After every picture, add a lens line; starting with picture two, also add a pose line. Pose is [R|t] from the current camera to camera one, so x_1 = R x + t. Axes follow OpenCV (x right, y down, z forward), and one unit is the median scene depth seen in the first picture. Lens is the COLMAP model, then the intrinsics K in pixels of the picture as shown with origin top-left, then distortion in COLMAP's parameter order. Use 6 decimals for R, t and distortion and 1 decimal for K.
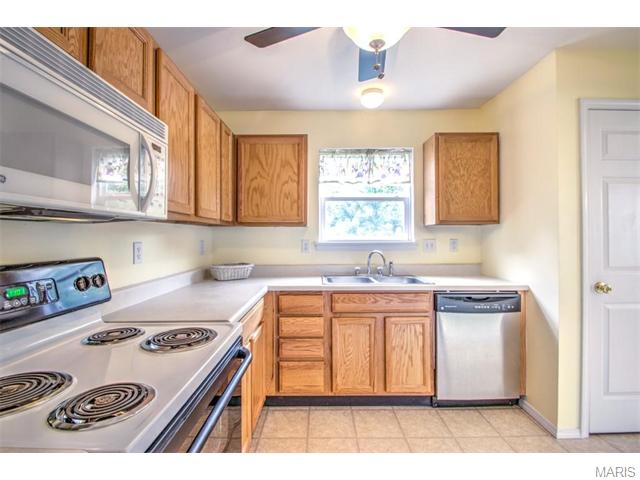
lens RADIAL K [[301.0, 0, 306.0], [0, 301.0, 235.1], [0, 0, 1]] dist [-0.015514, -0.006258]
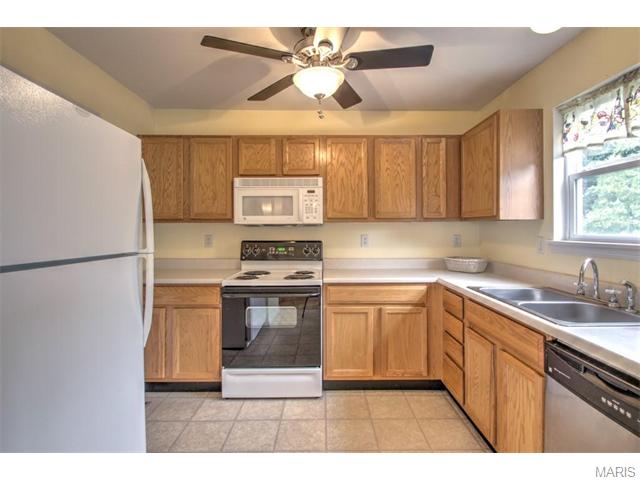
lens RADIAL K [[301.0, 0, 325.7], [0, 301.0, 229.8], [0, 0, 1]] dist [-0.015514, -0.006258]
pose [[0.042320, 0.006142, -0.999085, 0.934079], [0.009296, 0.999935, 0.006541, -0.013654], [0.999061, -0.009564, 0.042260, 0.557698]]
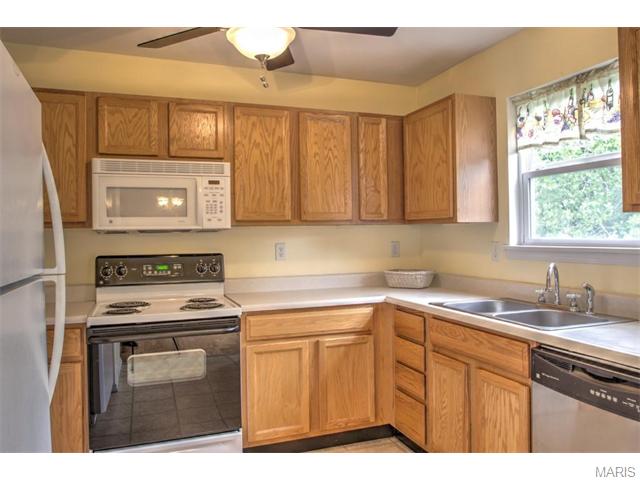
lens RADIAL K [[460.3, 0, 316.2], [0, 460.3, 233.8], [0, 0, 1]] dist [-0.072257, 0.028611]
pose [[0.377374, -0.002488, -0.926057, 1.008048], [0.019316, 0.999800, 0.005185, -0.017487], [0.925859, -0.019844, 0.377347, 0.331966]]
